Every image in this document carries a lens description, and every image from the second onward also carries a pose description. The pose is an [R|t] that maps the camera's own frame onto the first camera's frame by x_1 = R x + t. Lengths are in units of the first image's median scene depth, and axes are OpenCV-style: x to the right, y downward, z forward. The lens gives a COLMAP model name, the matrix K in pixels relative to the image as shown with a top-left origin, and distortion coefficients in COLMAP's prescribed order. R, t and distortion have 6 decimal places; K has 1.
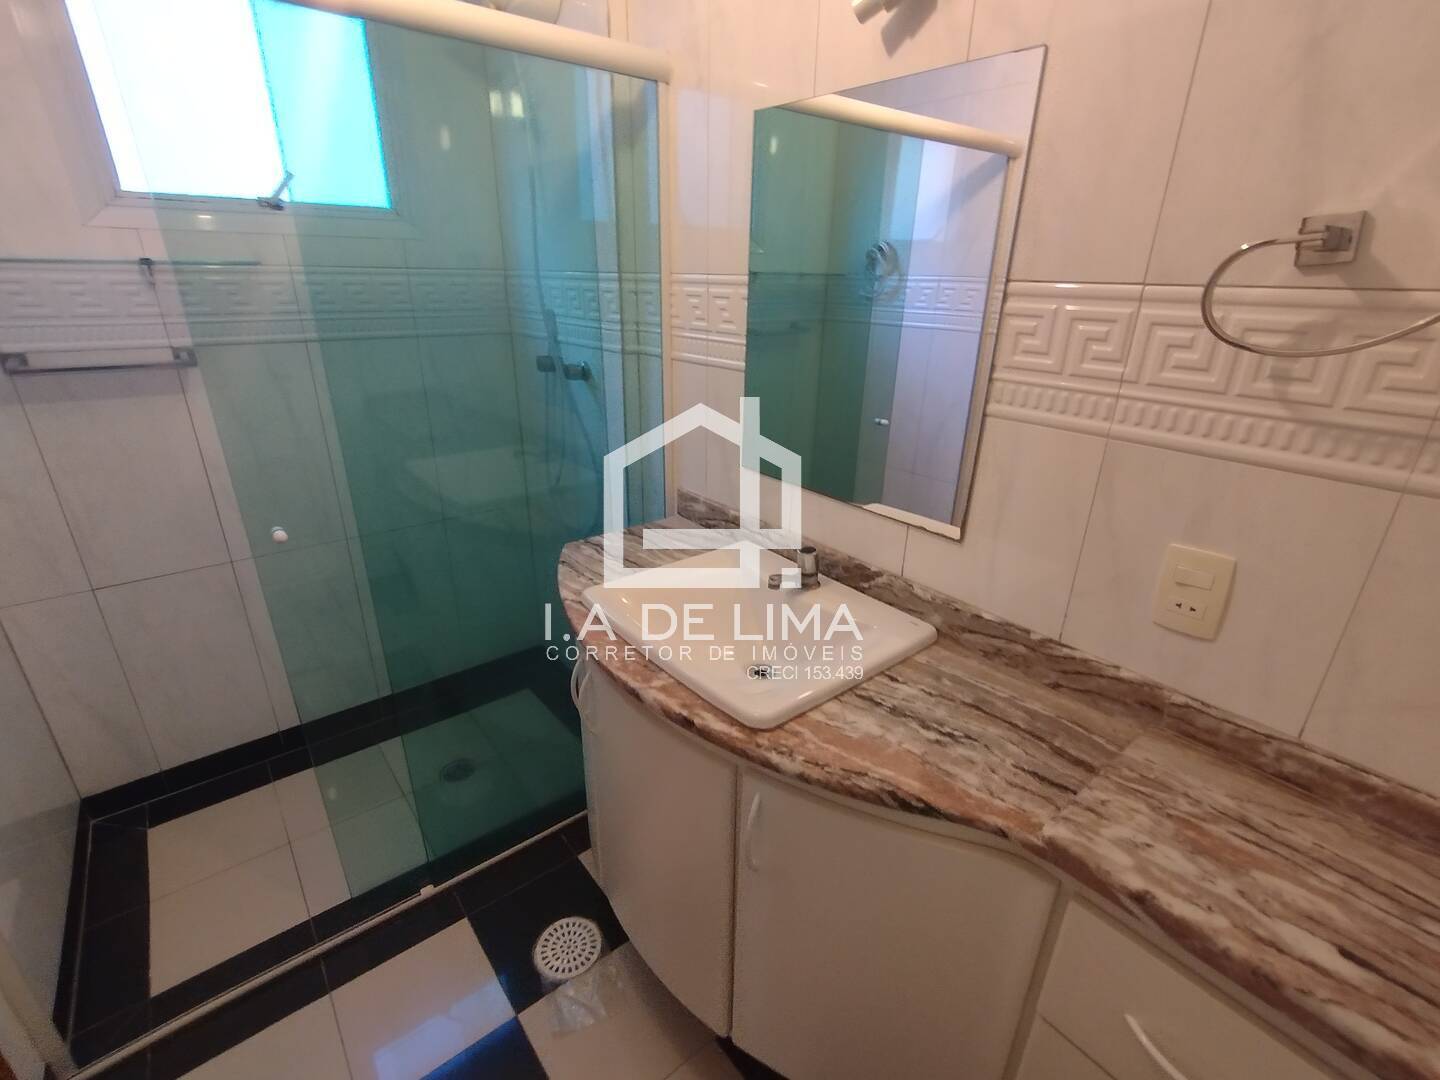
lens RADIAL K [[657.7, 0, 720.0], [0, 657.7, 540.0], [0, 0, 1]] dist [-0.005262, 0.000250]
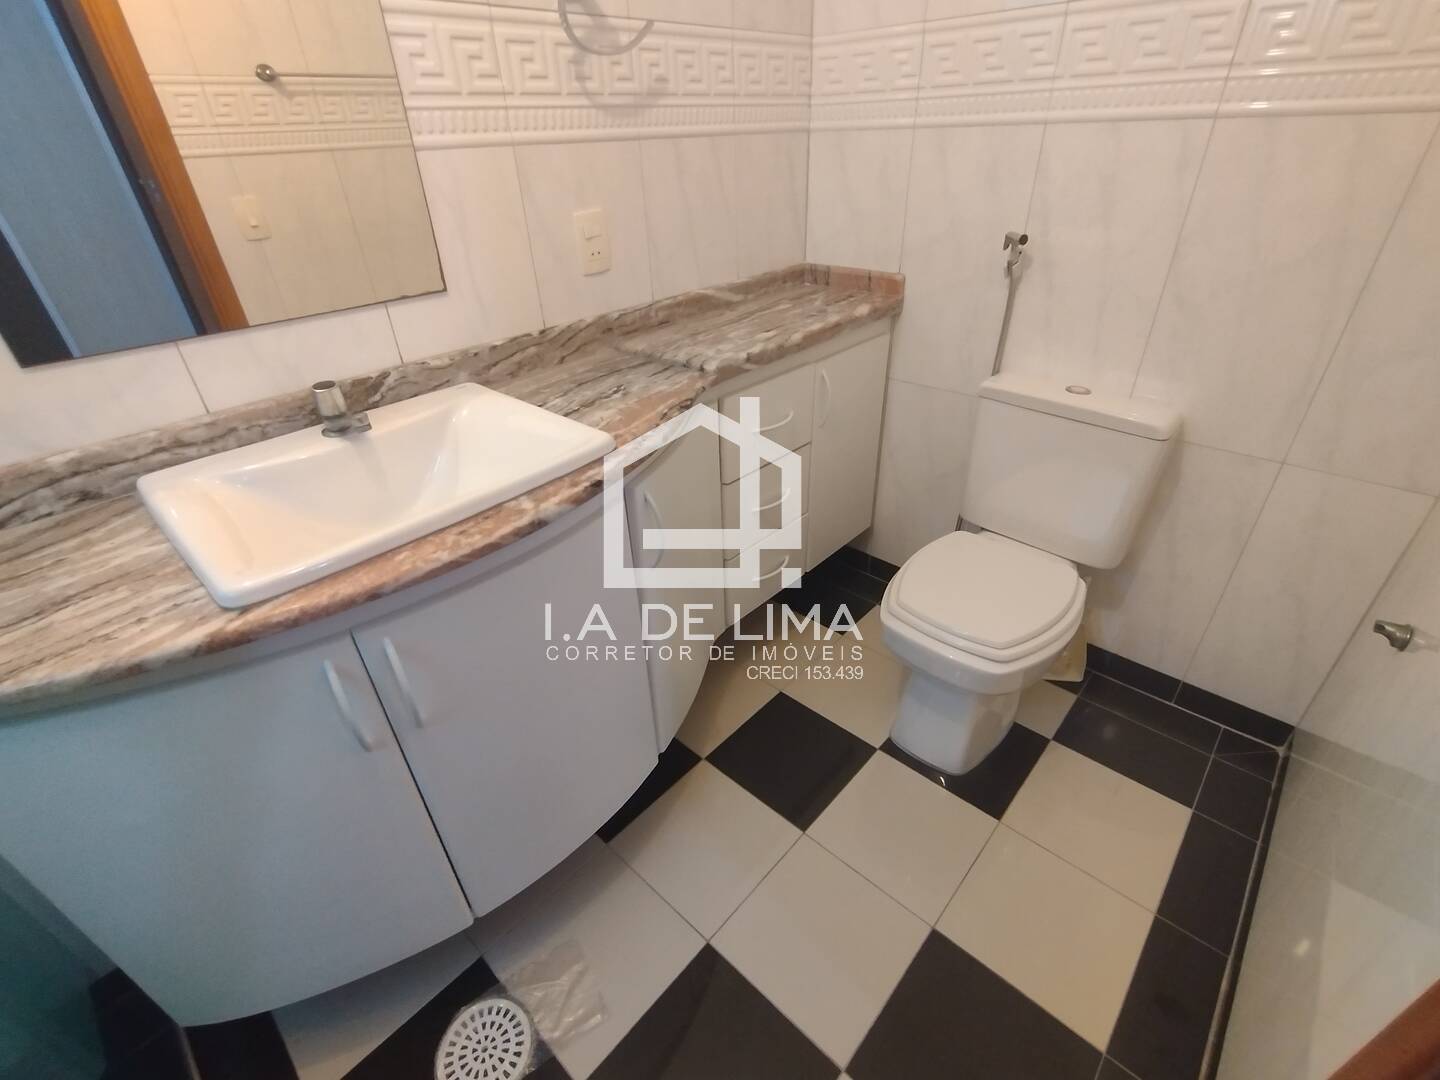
lens RADIAL K [[657.7, 0, 720.0], [0, 657.7, 540.0], [0, 0, 1]] dist [-0.005262, 0.000250]
pose [[-0.136432, -0.534973, 0.833781, -0.935664], [0.400527, 0.740005, 0.540343, -0.112261], [-0.906071, 0.407672, 0.113311, 0.777591]]
